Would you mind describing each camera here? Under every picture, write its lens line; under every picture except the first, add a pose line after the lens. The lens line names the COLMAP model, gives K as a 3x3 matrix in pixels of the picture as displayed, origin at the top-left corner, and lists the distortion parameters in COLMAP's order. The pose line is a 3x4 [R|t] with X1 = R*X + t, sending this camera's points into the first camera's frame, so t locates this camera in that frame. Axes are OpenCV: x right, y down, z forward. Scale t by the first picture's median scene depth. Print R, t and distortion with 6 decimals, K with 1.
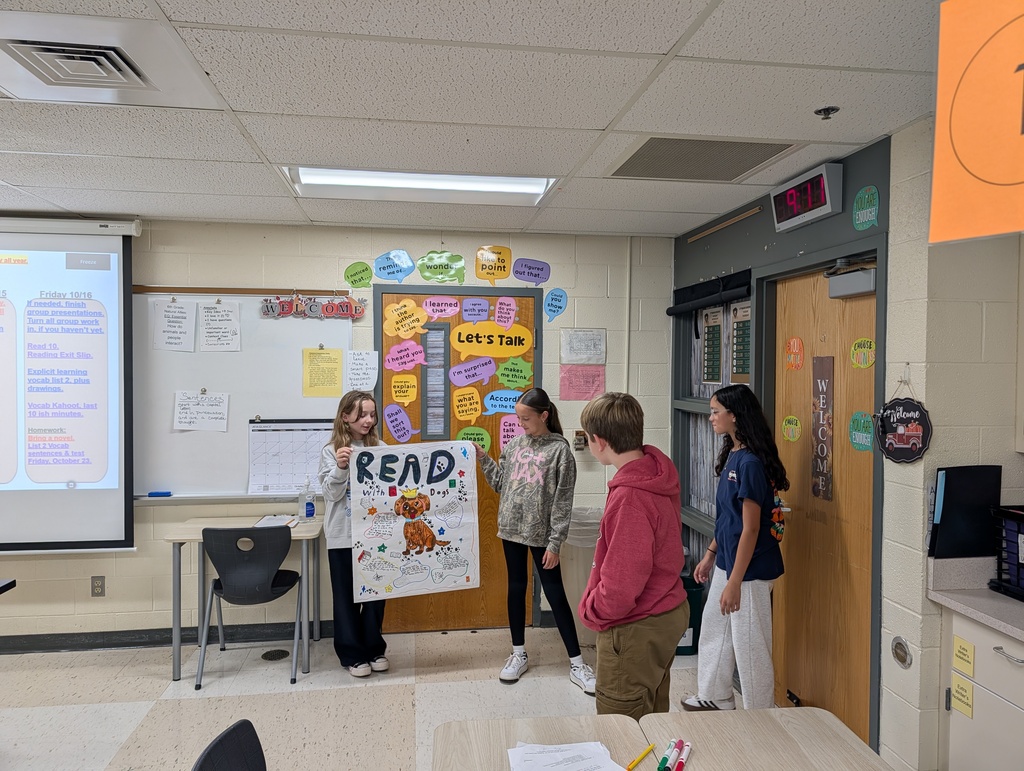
lens RADIAL K [[730.1, 0, 516.3], [0, 730.1, 388.8], [0, 0, 1]] dist [0.062281, -0.059481]
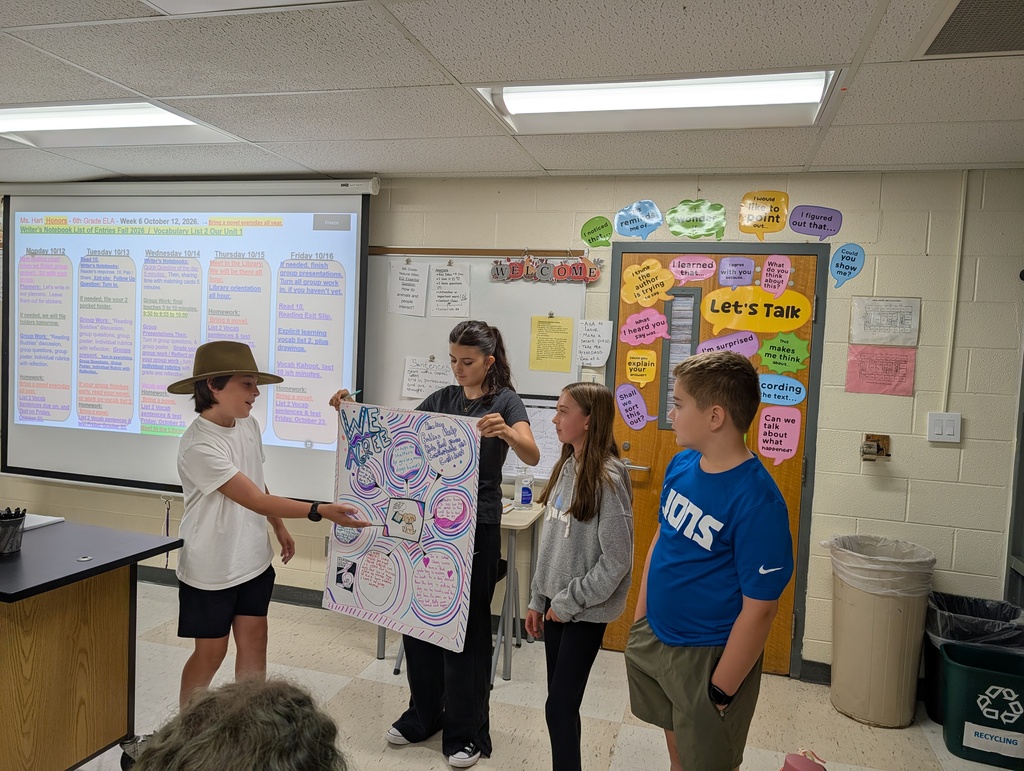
lens RADIAL K [[736.8, 0, 523.0], [0, 736.8, 384.4], [0, 0, 1]] dist [0.020510, -0.016801]
pose [[0.920127, 0.058185, -0.387274, 0.051113], [-0.052483, 0.998301, 0.025292, 0.006554], [0.388087, -0.002946, 0.921618, 0.171599]]
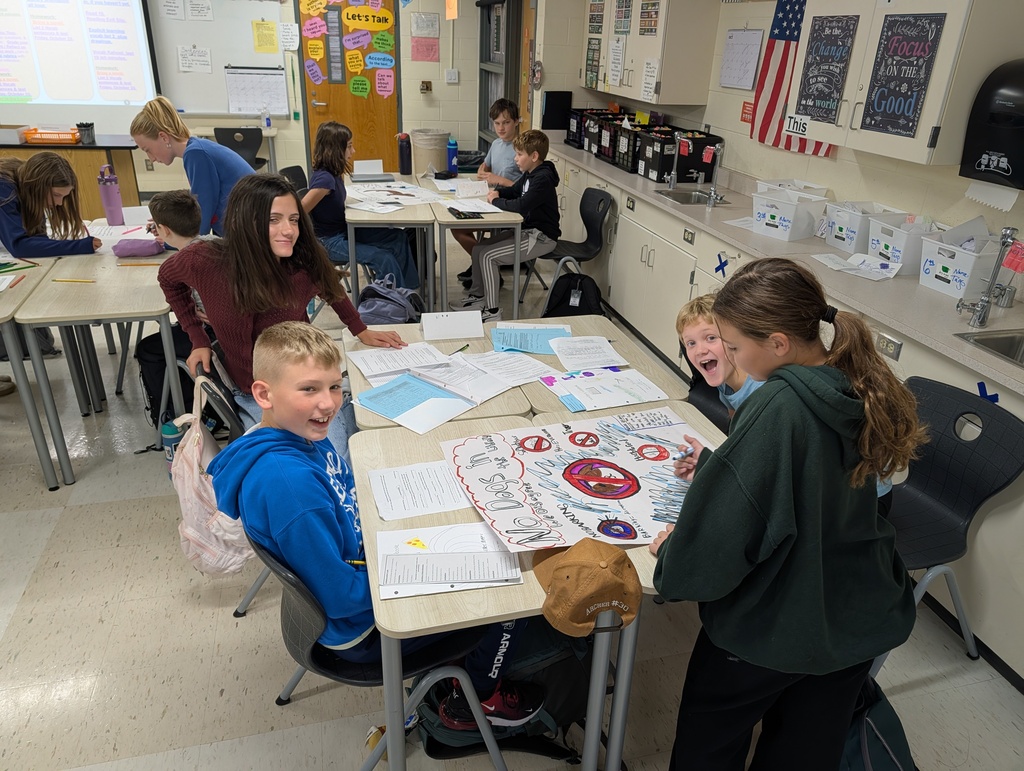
lens RADIAL K [[736.8, 0, 523.0], [0, 736.8, 384.4], [0, 0, 1]] dist [0.020510, -0.016801]
pose [[0.991138, -0.023791, 0.130692, 0.077427], [-0.031086, 0.914973, 0.402315, 0.005202], [-0.129151, -0.402812, 0.906125, -0.909386]]
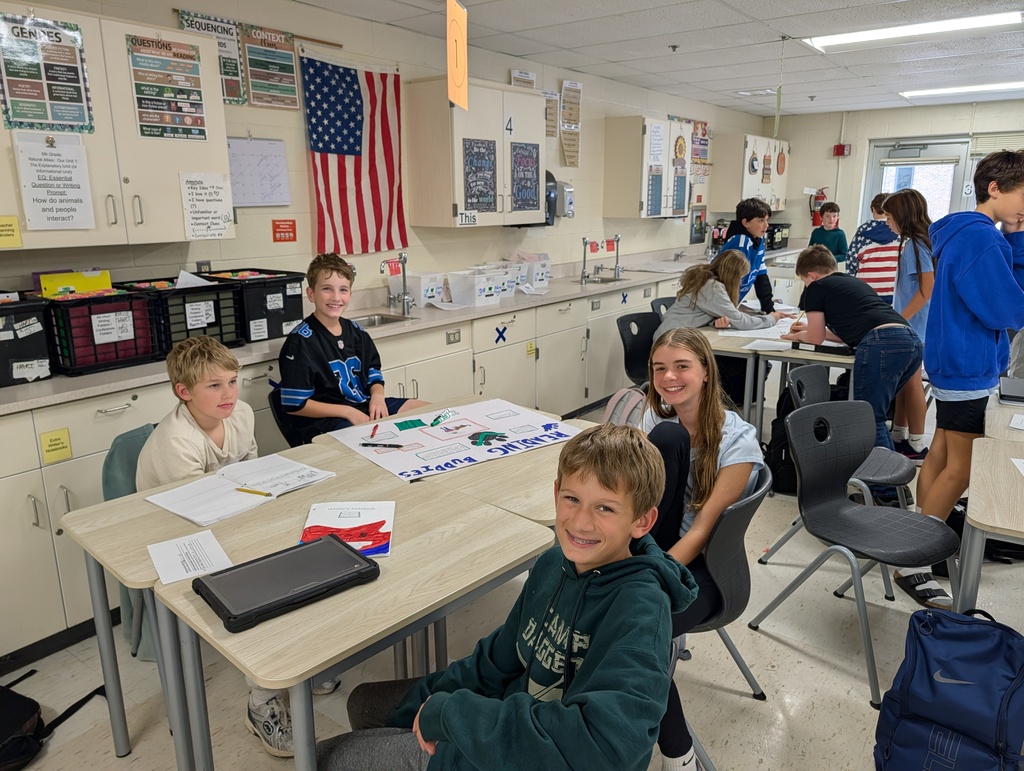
lens RADIAL K [[743.2, 0, 504.5], [0, 743.2, 385.6], [0, 0, 1]] dist [0.008889, 0.001504]
pose [[-0.705790, -0.172339, 0.687139, -0.285927], [0.026124, 0.962967, 0.268352, 0.009296], [-0.707939, 0.207351, -0.675150, 0.544226]]
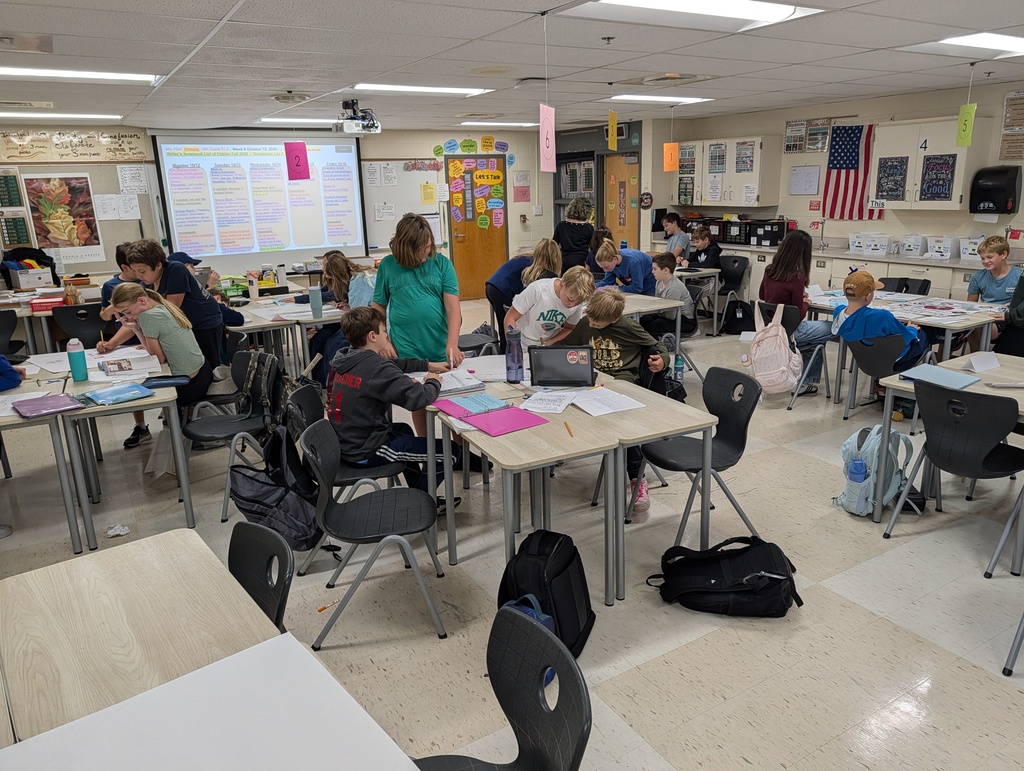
lens RADIAL K [[736.8, 0, 523.0], [0, 736.8, 384.4], [0, 0, 1]] dist [0.020510, -0.016801]
pose [[0.916507, -0.135612, 0.376331, -0.971343], [0.044617, 0.969567, 0.240727, 0.015624], [-0.397524, -0.203838, 0.894665, -1.416211]]
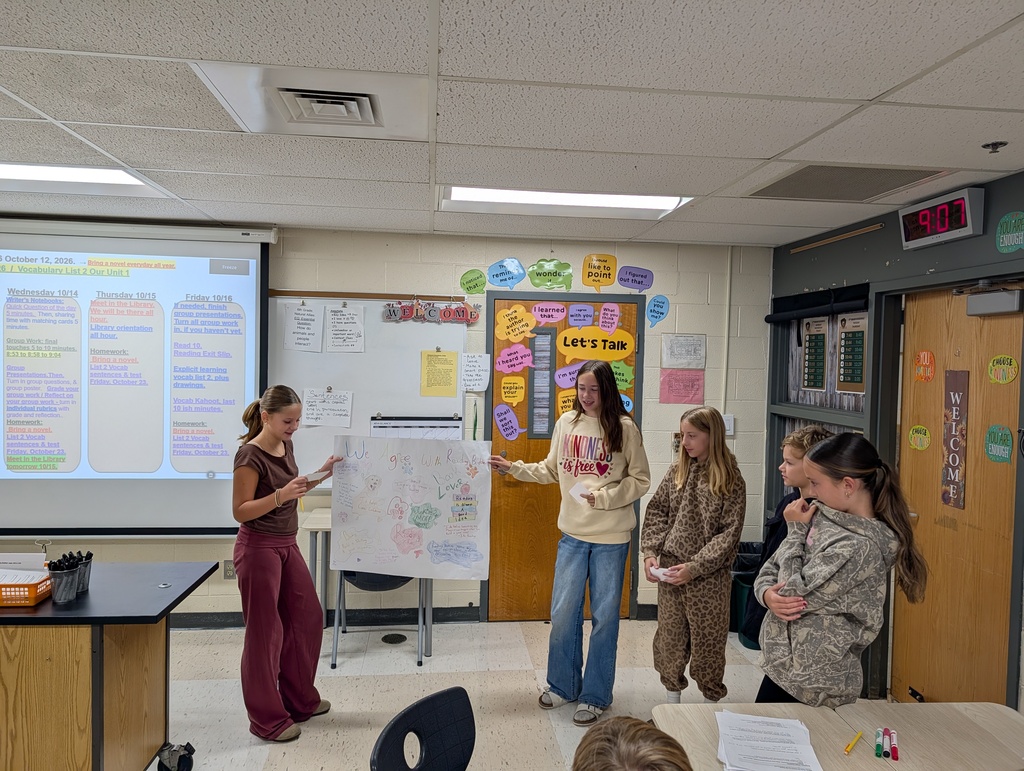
lens RADIAL K [[729.8, 0, 512.0], [0, 729.8, 385.5], [0, 0, 1]] dist [0.051713, -0.044261]
pose [[0.999332, 0.016788, -0.032461, -0.122107], [-0.016626, 0.999848, 0.005255, -0.011841], [0.032544, -0.004712, 0.999459, -0.048171]]
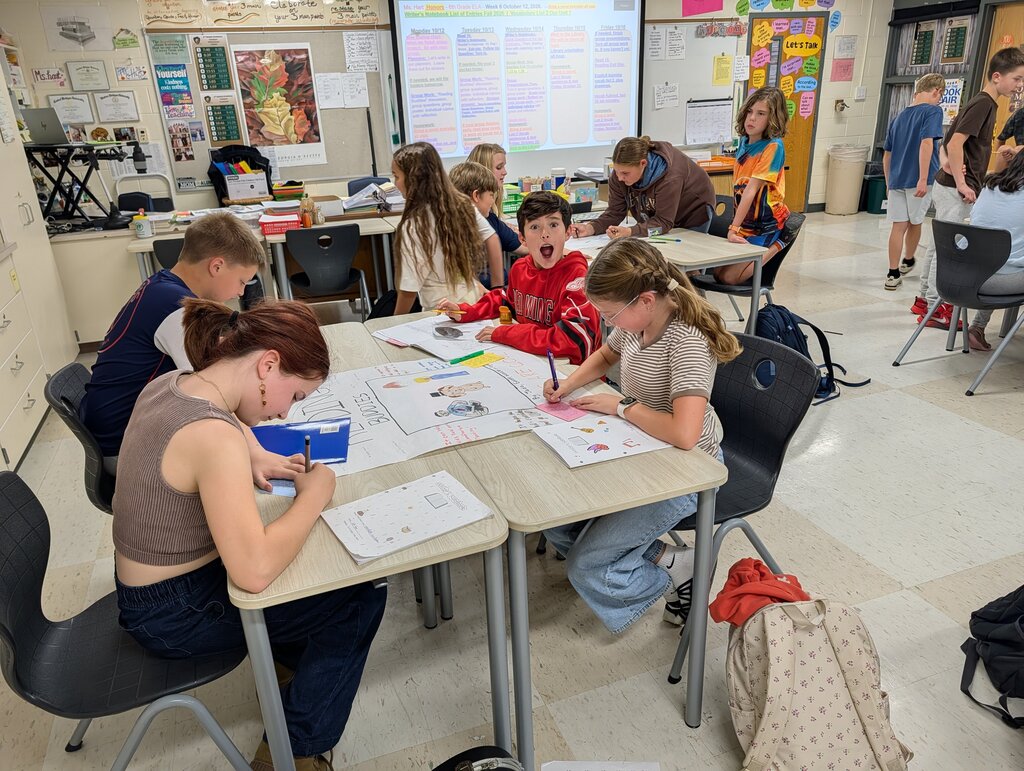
lens RADIAL K [[743.2, 0, 504.5], [0, 743.2, 385.6], [0, 0, 1]] dist [0.008889, 0.001504]
pose [[0.976666, -0.122105, 0.176674, -1.172752], [0.055171, 0.937686, 0.343075, 0.044999], [-0.207555, -0.325323, 0.922543, -0.774164]]
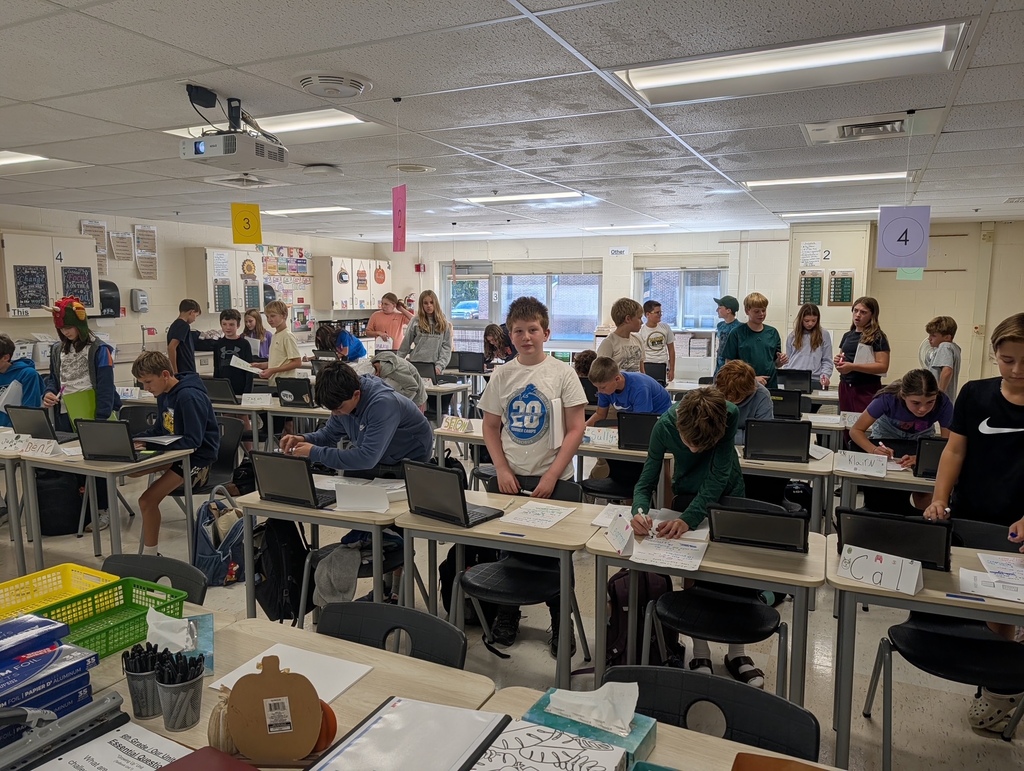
lens RADIAL K [[736.8, 0, 523.0], [0, 736.8, 384.4], [0, 0, 1]] dist [0.020510, -0.016801]
pose [[-0.837734, -0.079841, 0.540210, -1.327125], [0.004537, 0.988202, 0.153090, -0.027823], [-0.546059, 0.130700, -0.827488, 0.619157]]
